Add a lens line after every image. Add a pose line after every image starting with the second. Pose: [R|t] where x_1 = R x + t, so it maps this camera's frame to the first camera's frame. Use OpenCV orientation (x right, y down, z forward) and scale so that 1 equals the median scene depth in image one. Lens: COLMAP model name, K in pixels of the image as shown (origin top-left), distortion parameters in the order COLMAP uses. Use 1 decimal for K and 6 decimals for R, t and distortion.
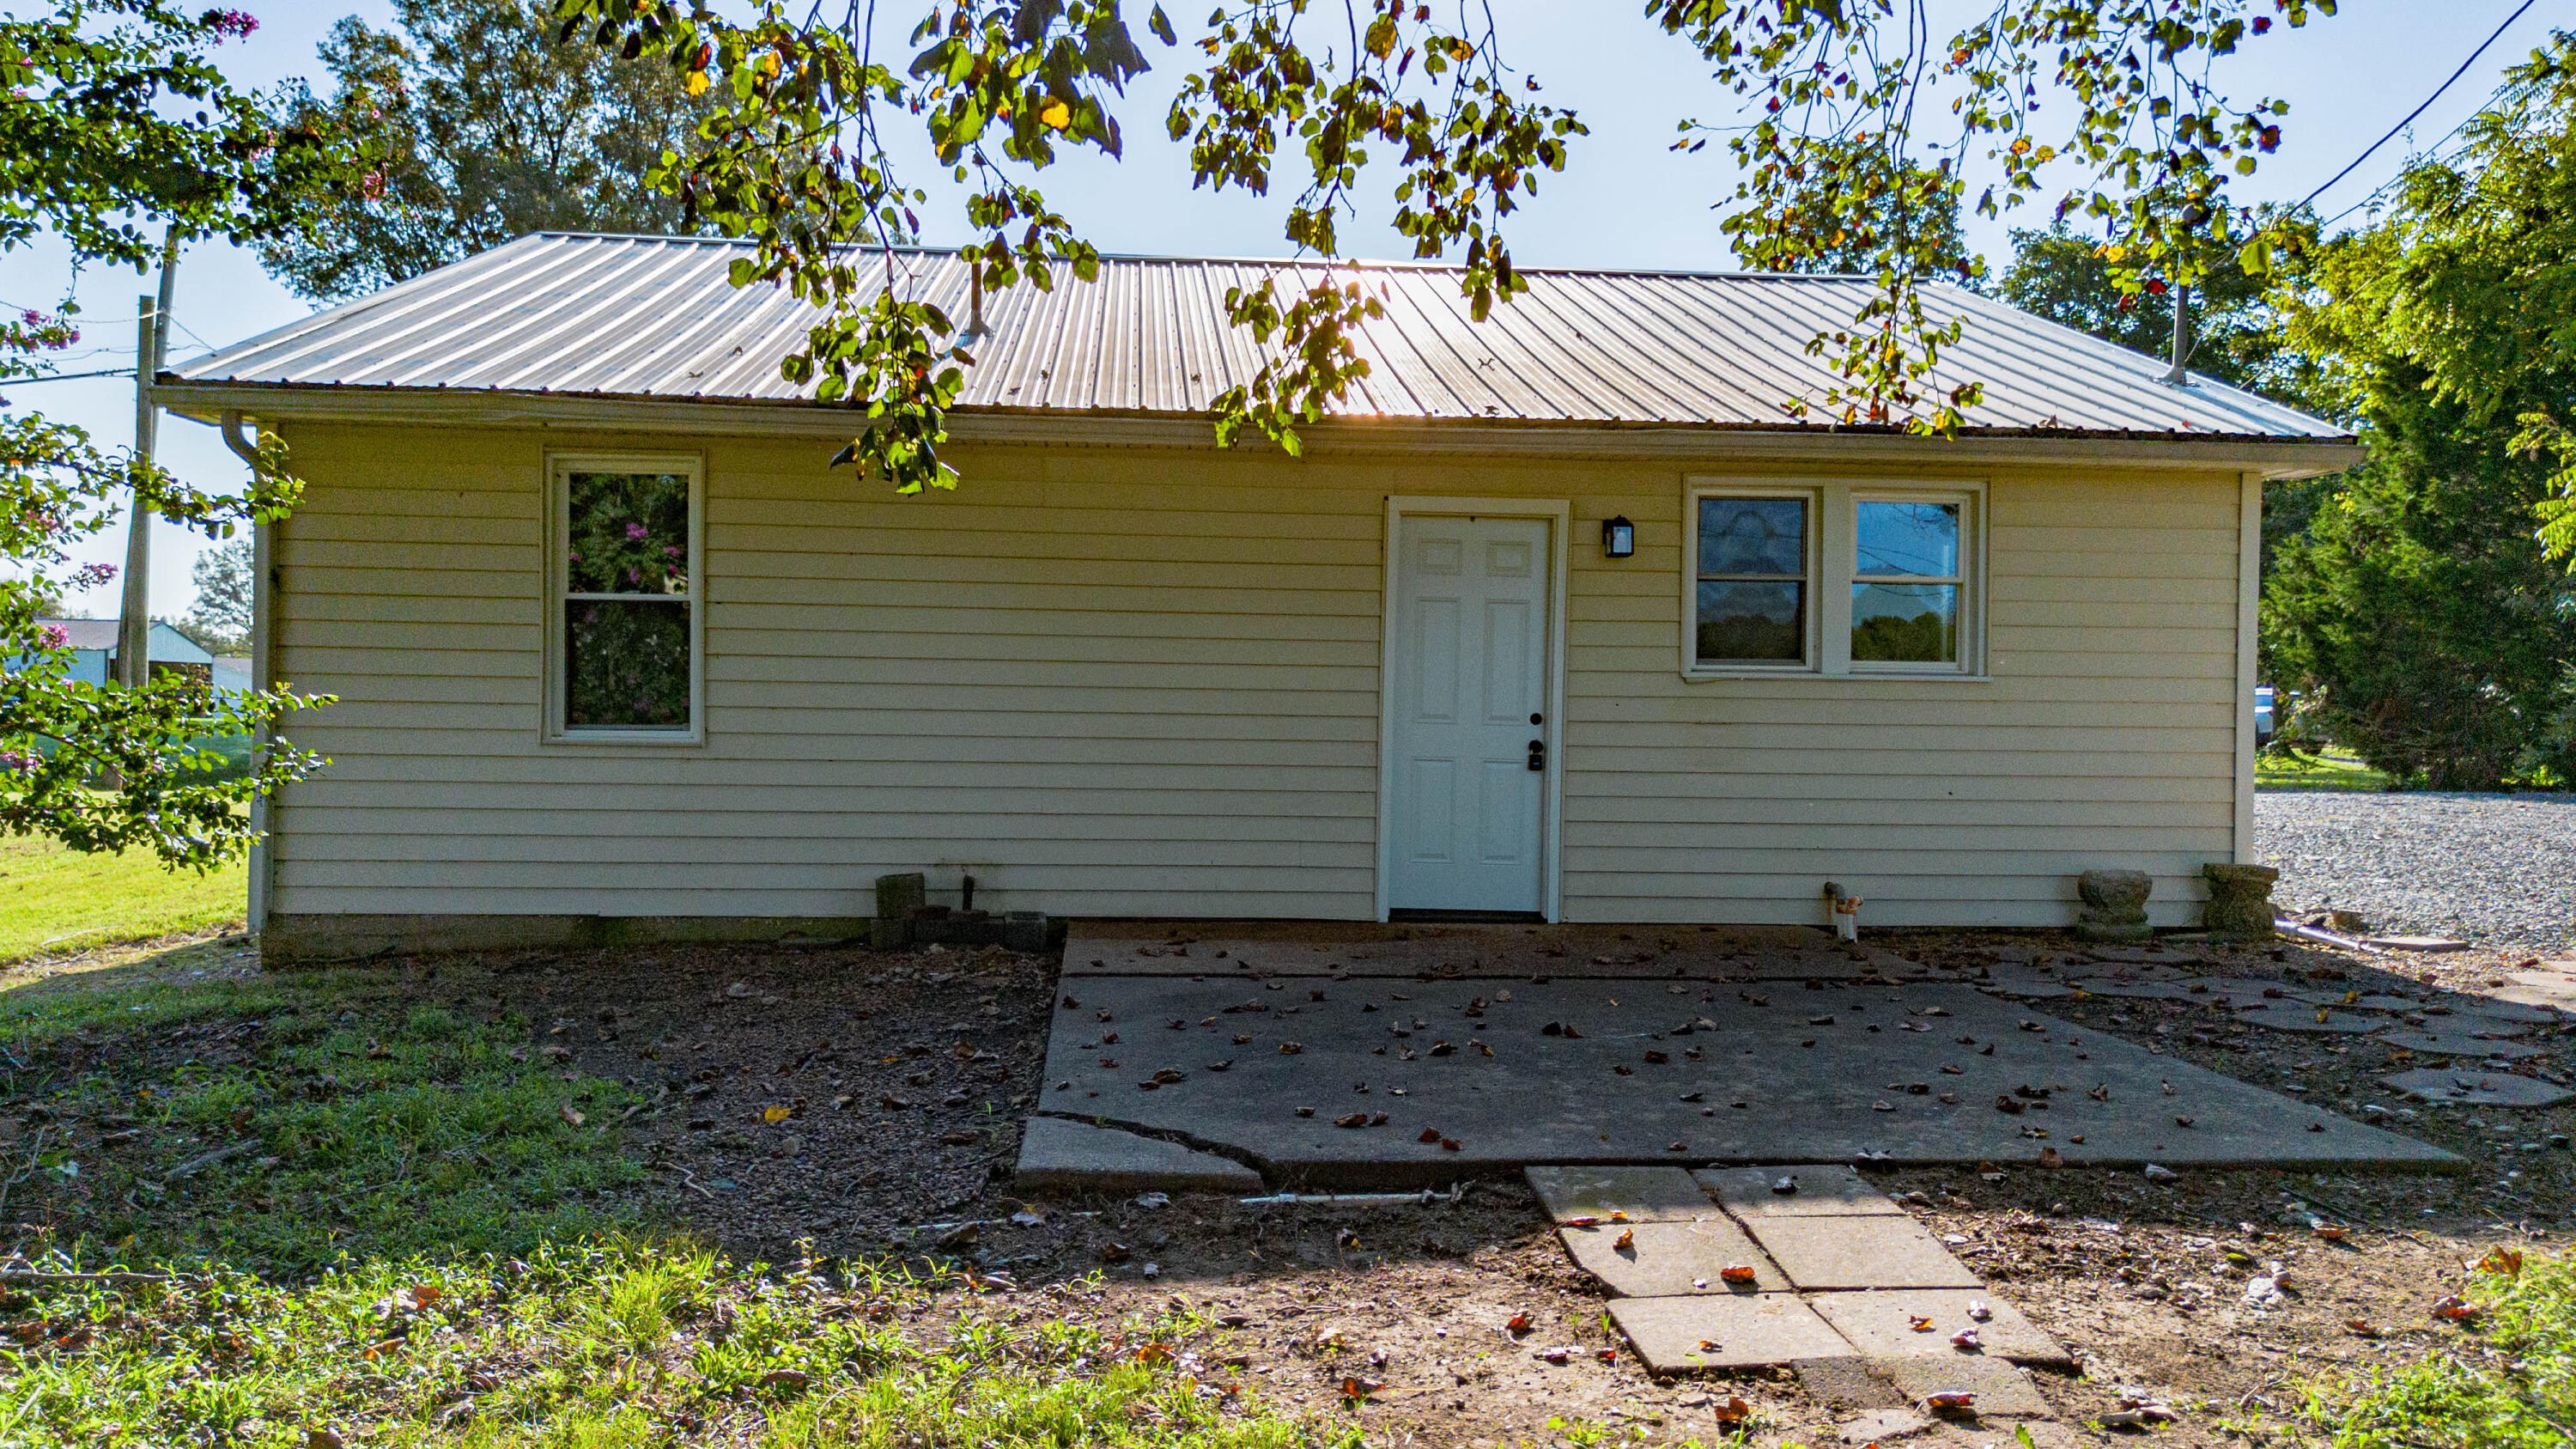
lens RADIAL K [[1899.1, 0, 1288.0], [0, 1899.1, 724.5], [0, 0, 1]] dist [0.078535, -0.096518]
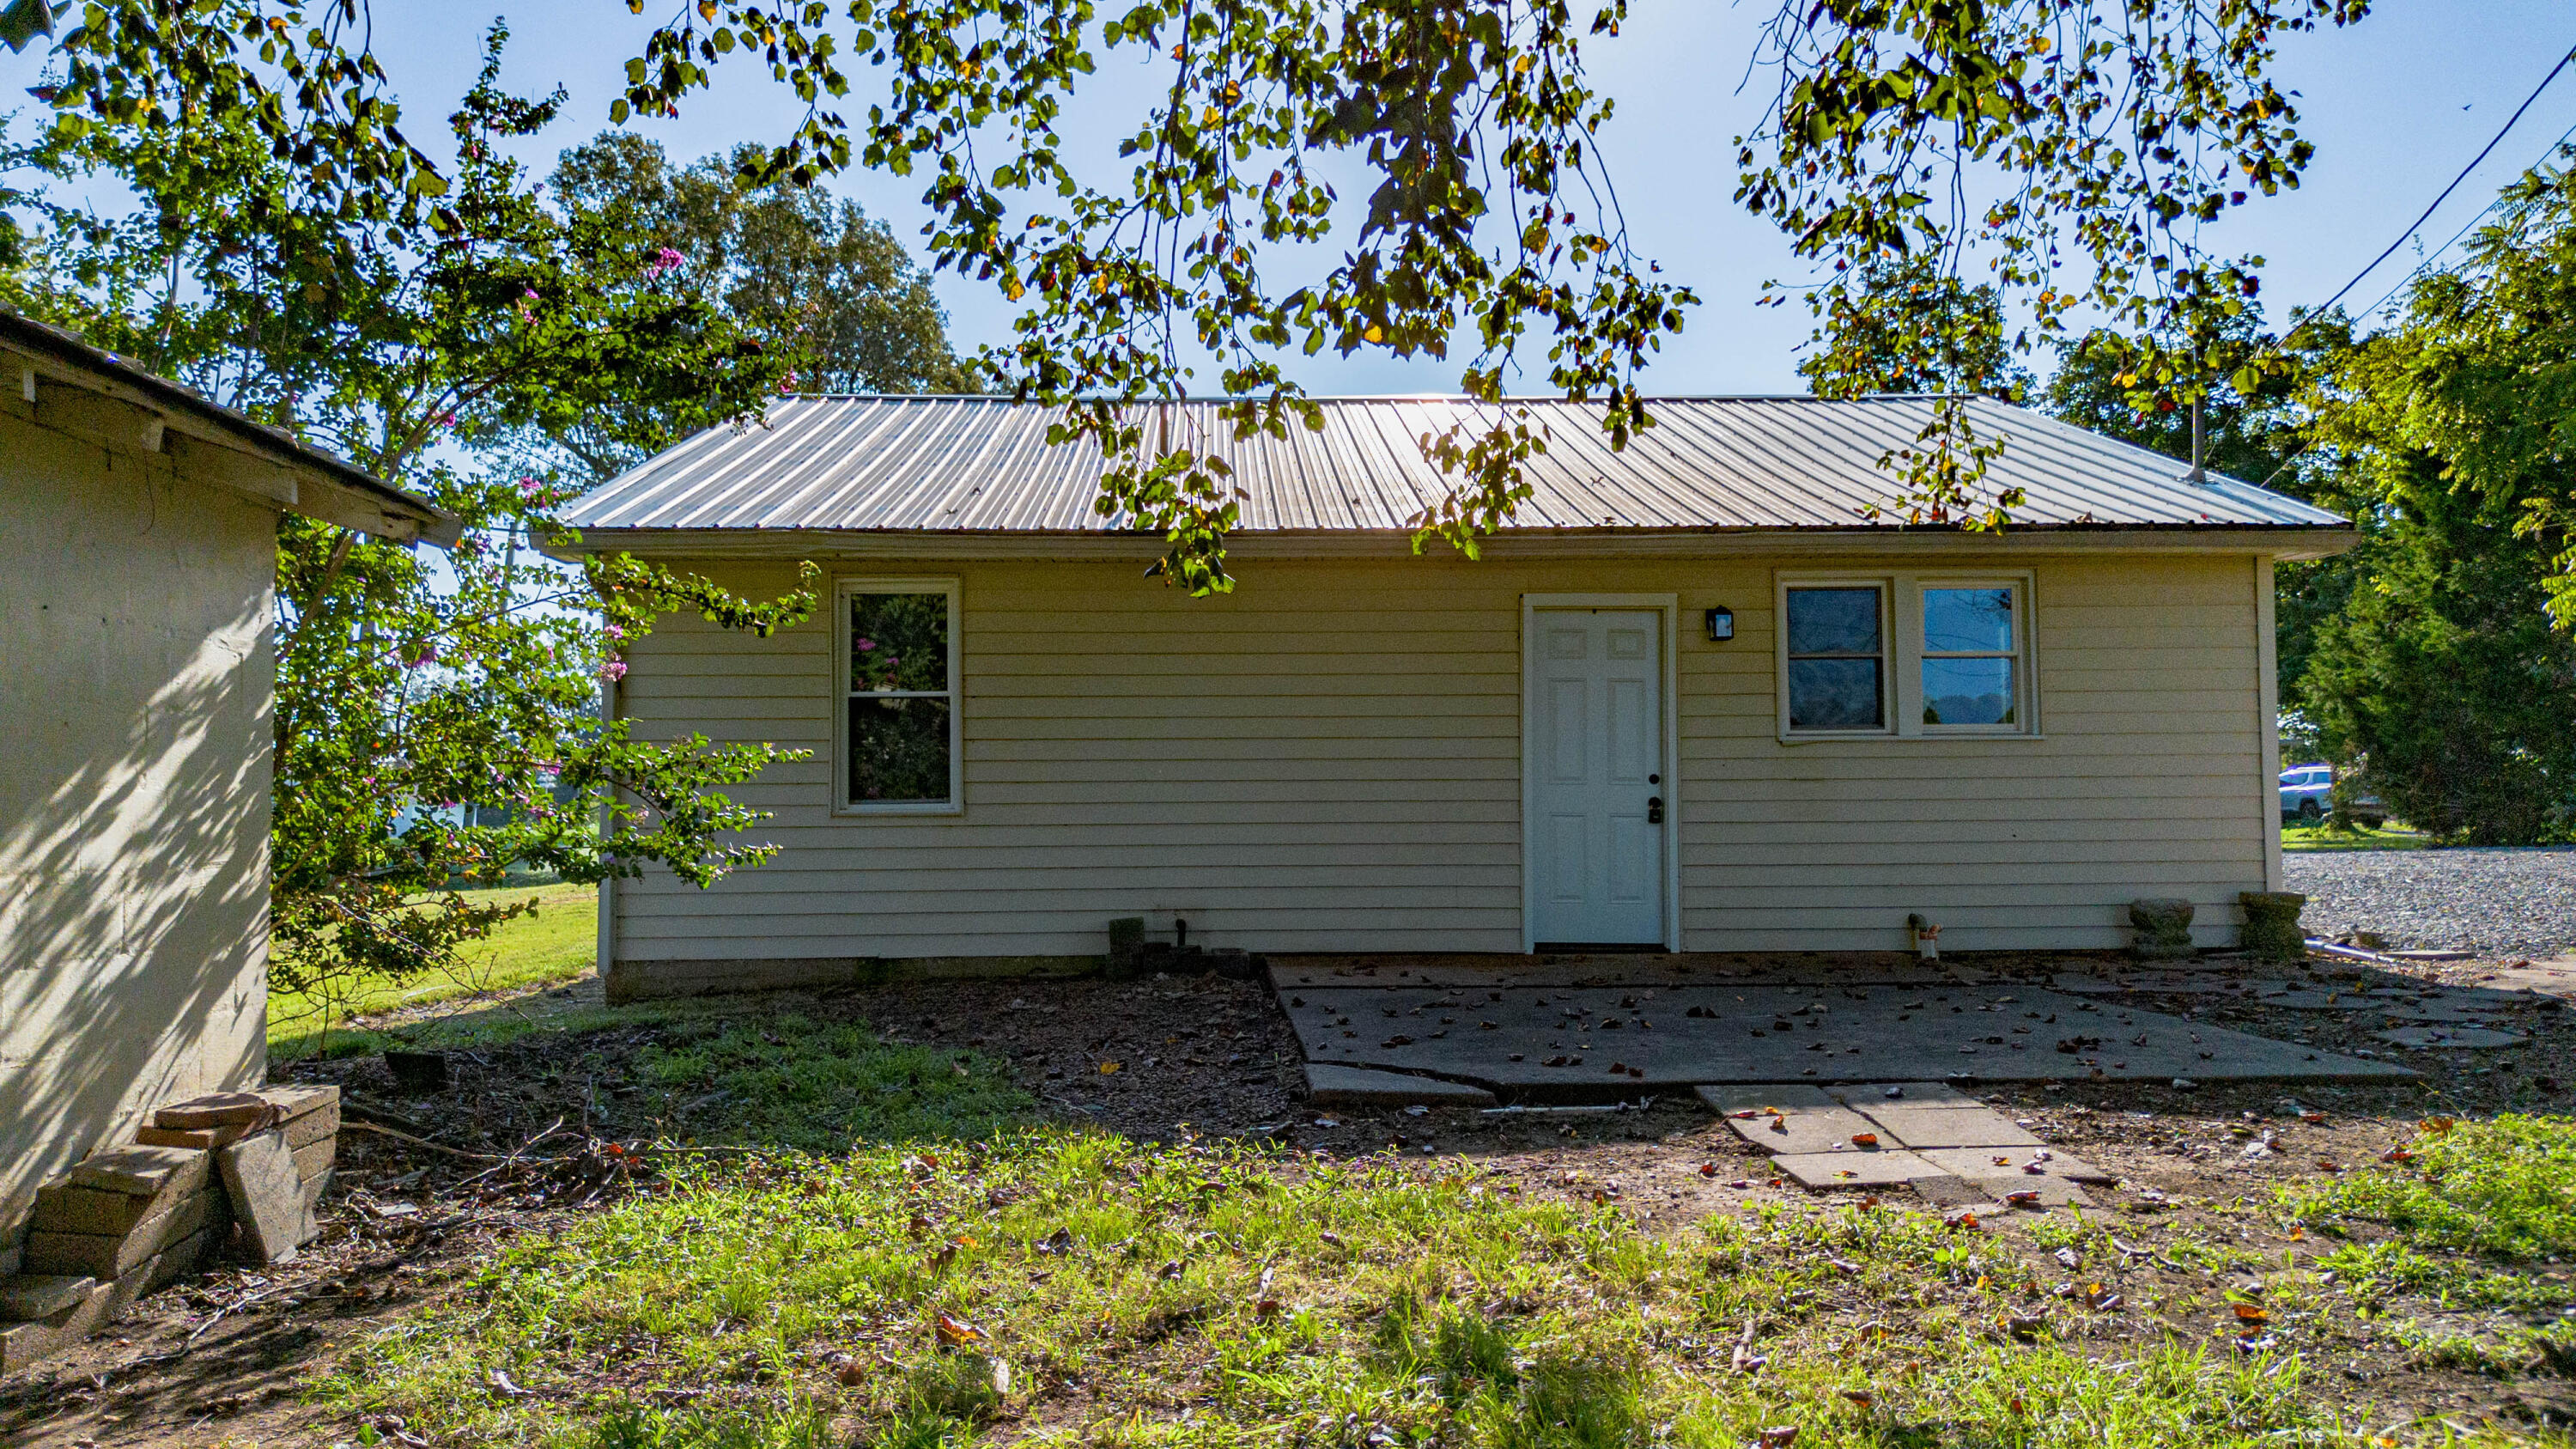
lens RADIAL K [[1839.5, 0, 1288.0], [0, 1839.5, 724.5], [0, 0, 1]] dist [0.075137, -0.091492]
pose [[0.998900, -0.023363, -0.040654, -0.057044], [0.021021, 0.998146, -0.057112, 0.027875], [0.041913, 0.056195, 0.997540, -0.176289]]
